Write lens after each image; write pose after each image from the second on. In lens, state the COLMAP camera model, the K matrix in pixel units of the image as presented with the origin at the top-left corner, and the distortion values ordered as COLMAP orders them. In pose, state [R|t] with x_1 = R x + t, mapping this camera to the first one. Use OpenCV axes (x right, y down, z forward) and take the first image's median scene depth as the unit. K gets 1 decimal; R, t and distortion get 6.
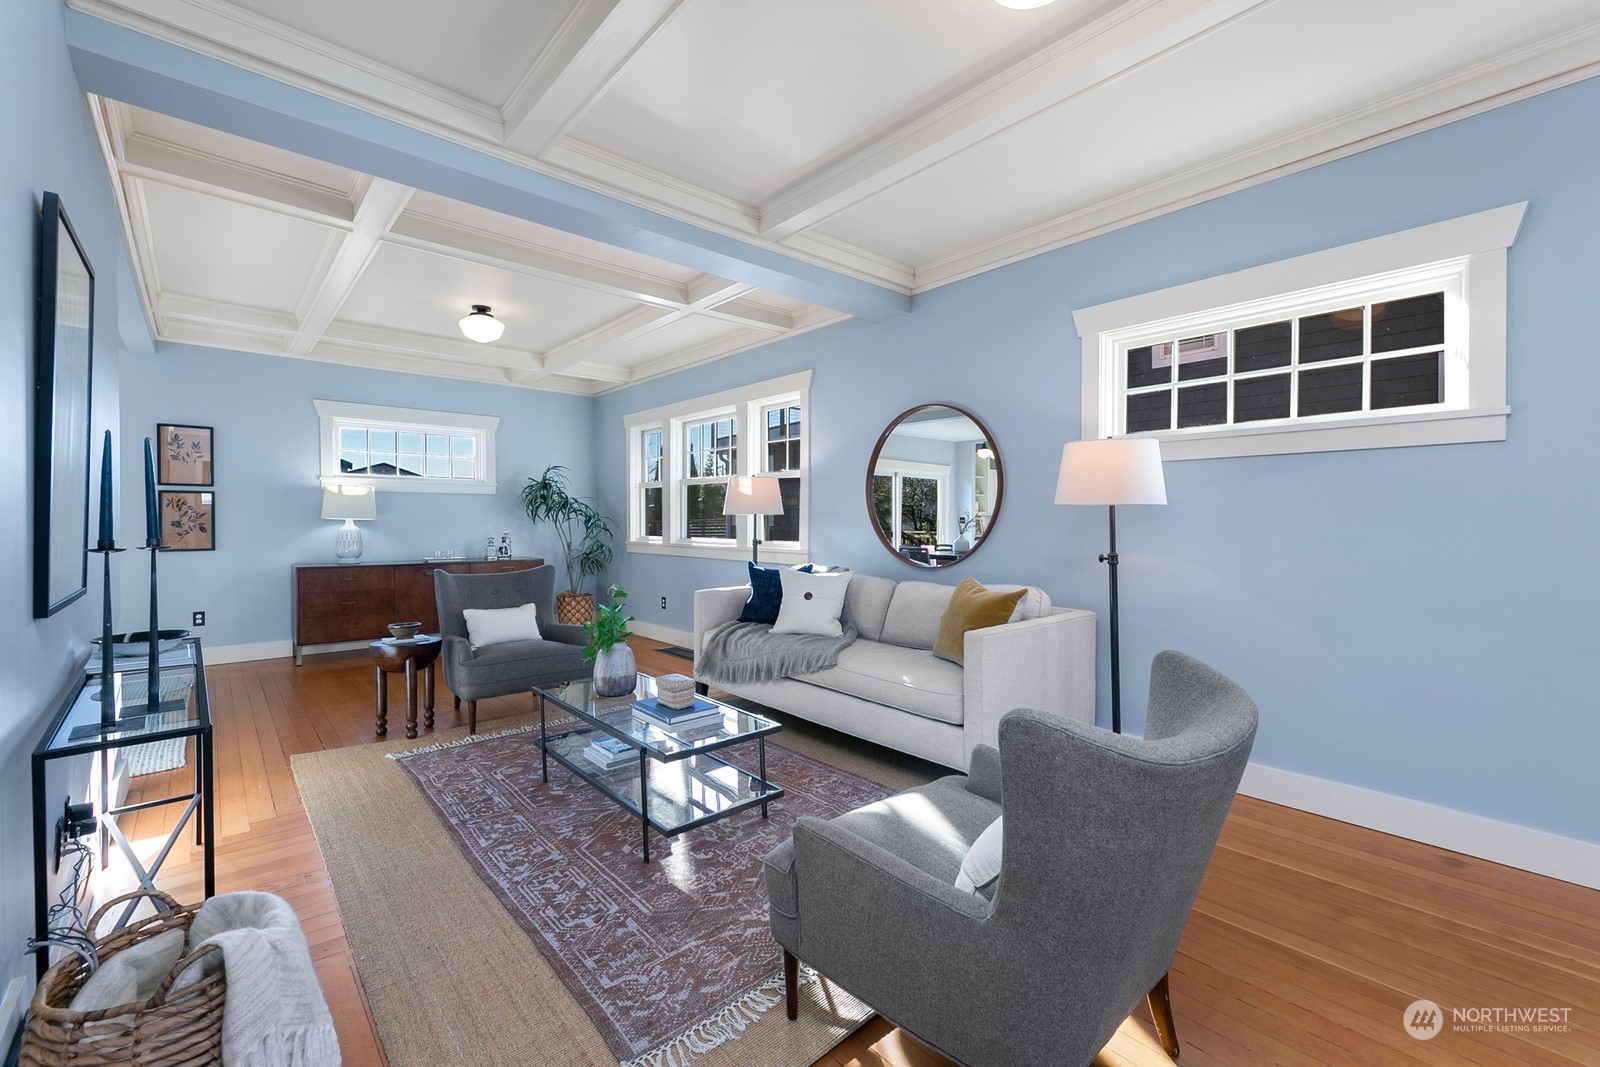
lens RADIAL K [[664.0, 0, 796.9], [0, 664.0, 523.2], [0, 0, 1]] dist [-0.001055, -0.000031]
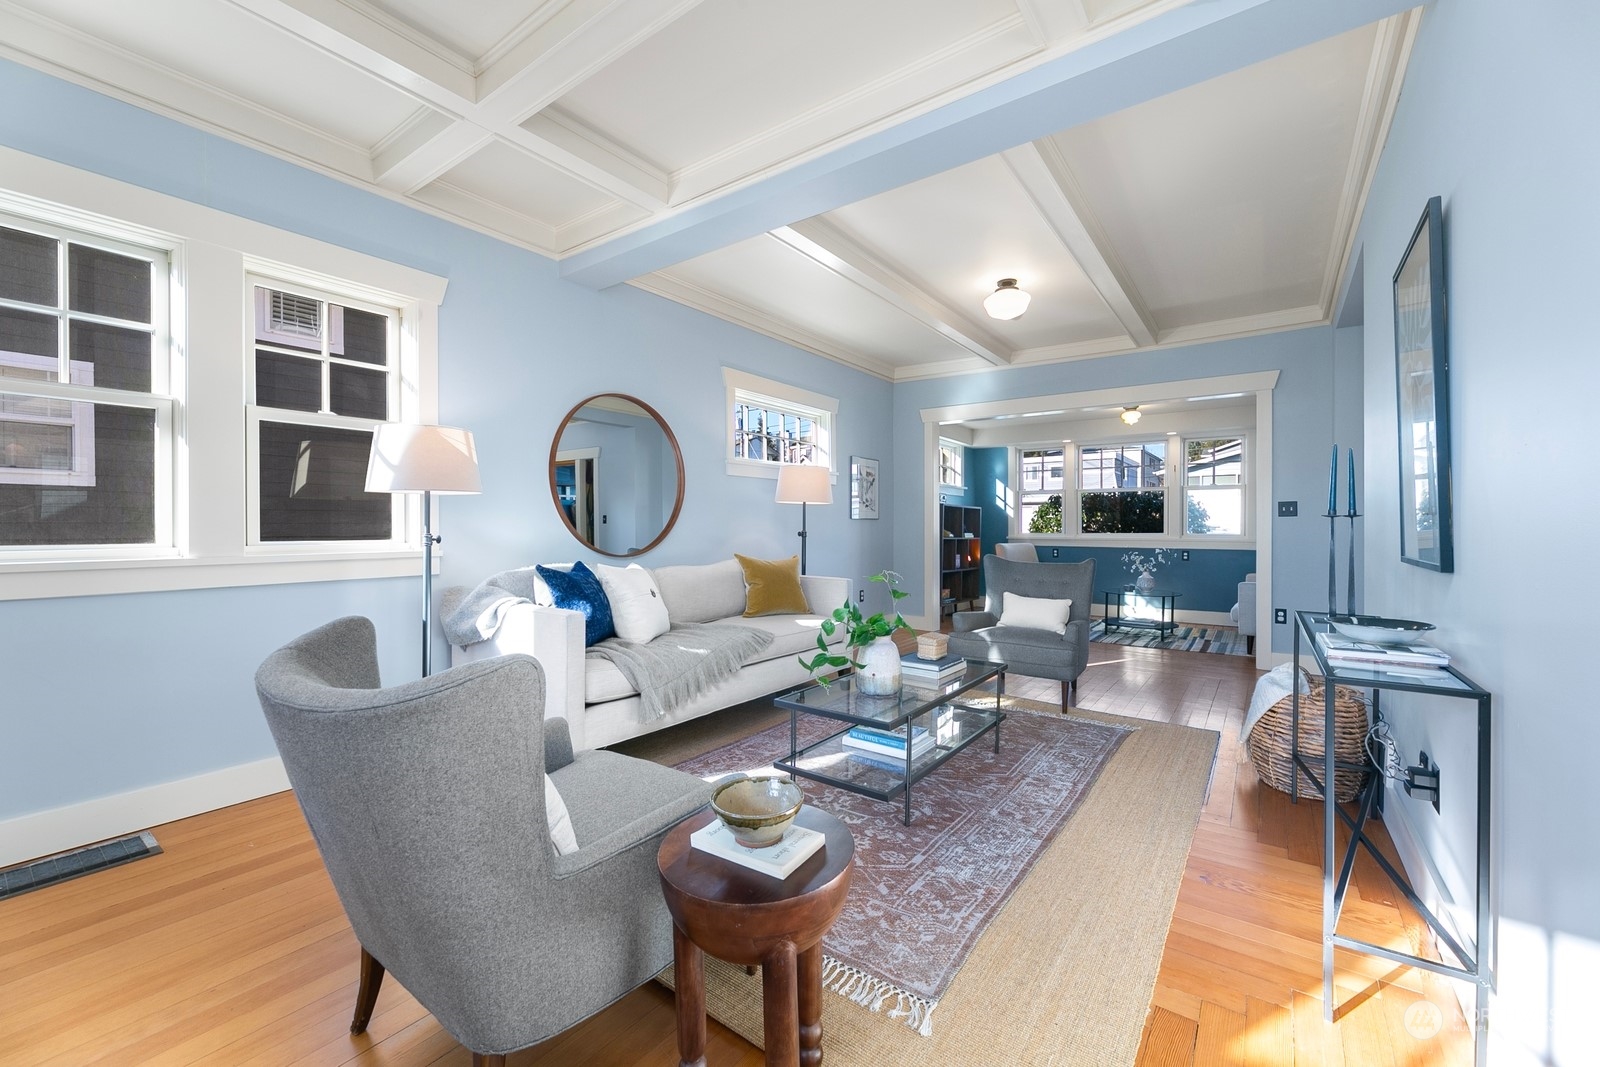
lens RADIAL K [[649.1, 0, 792.3], [0, 649.1, 527.4], [0, 0, 1]] dist [-0.003000, 0.000163]
pose [[-0.205393, -0.004951, 0.978667, -1.062223], [0.004894, 0.999970, 0.006086, 0.022960], [-0.978667, 0.006040, -0.205363, 1.232335]]
